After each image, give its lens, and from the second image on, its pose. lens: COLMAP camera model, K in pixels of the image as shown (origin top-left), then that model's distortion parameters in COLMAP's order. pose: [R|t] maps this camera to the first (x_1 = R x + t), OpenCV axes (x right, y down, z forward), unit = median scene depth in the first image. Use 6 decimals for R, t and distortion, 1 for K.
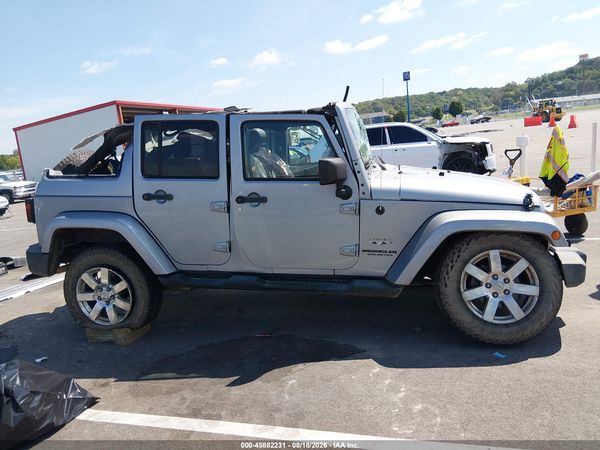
lens RADIAL K [[467.9, 0, 295.4], [0, 467.9, 221.0], [0, 0, 1]] dist [0.050335, -0.083248]
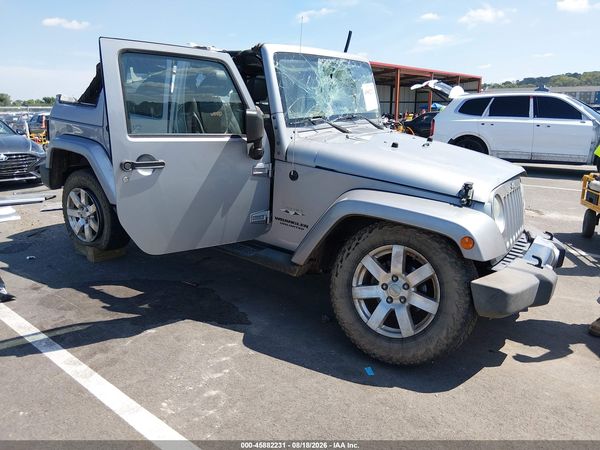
lens RADIAL K [[467.9, 0, 304.2], [0, 467.9, 212.3], [0, 0, 1]] dist [0.050335, -0.083248]
pose [[0.911296, 0.186684, -0.366998, 0.524485], [-0.161936, 0.981982, 0.097408, -0.042792], [0.378570, -0.029337, 0.925108, 0.191982]]
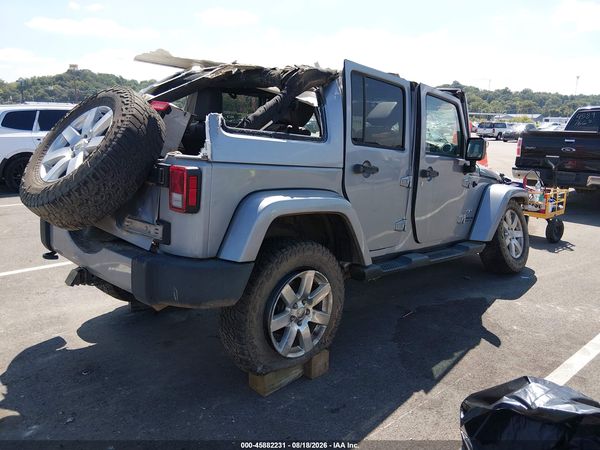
lens RADIAL K [[467.9, 0, 299.9], [0, 467.9, 227.0], [0, 0, 1]] dist [0.050335, -0.083248]
pose [[0.538215, -0.076563, 0.839323, -1.087331], [0.074505, 0.996289, 0.043105, 0.004764], [-0.839508, 0.039334, 0.541922, 0.693086]]
